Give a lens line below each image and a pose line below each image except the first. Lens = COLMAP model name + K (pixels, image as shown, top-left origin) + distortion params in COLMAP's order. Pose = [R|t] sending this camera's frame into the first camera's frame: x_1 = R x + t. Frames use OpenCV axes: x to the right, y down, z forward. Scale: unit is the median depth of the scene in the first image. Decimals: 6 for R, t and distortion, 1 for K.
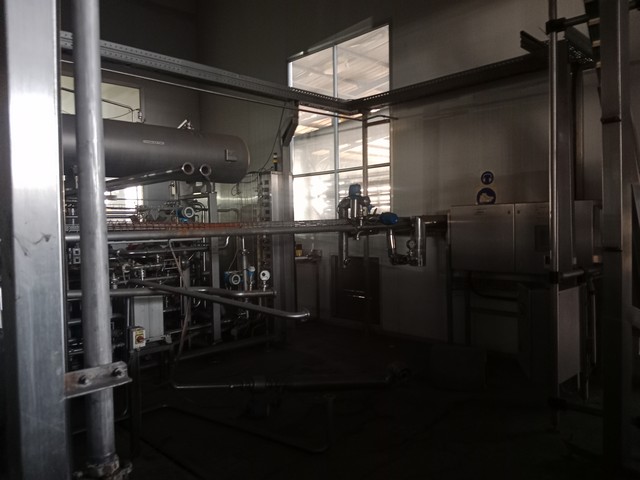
lens RADIAL K [[493.2, 0, 320.0], [0, 493.2, 240.0], [0, 0, 1]] dist [0.104082, -0.170736]
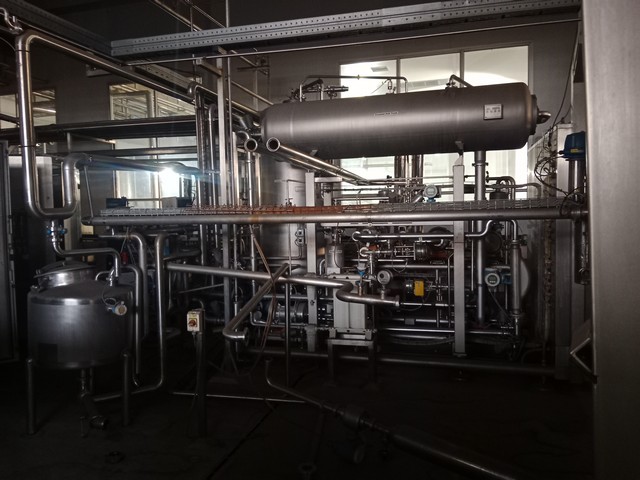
lens RADIAL K [[493.2, 0, 320.0], [0, 493.2, 240.0], [0, 0, 1]] dist [0.104082, -0.170736]
pose [[0.493828, 0.056401, -0.867729, 0.576997], [-0.017891, 0.998342, 0.054708, -0.025460], [0.869376, -0.011492, 0.494018, 0.670546]]
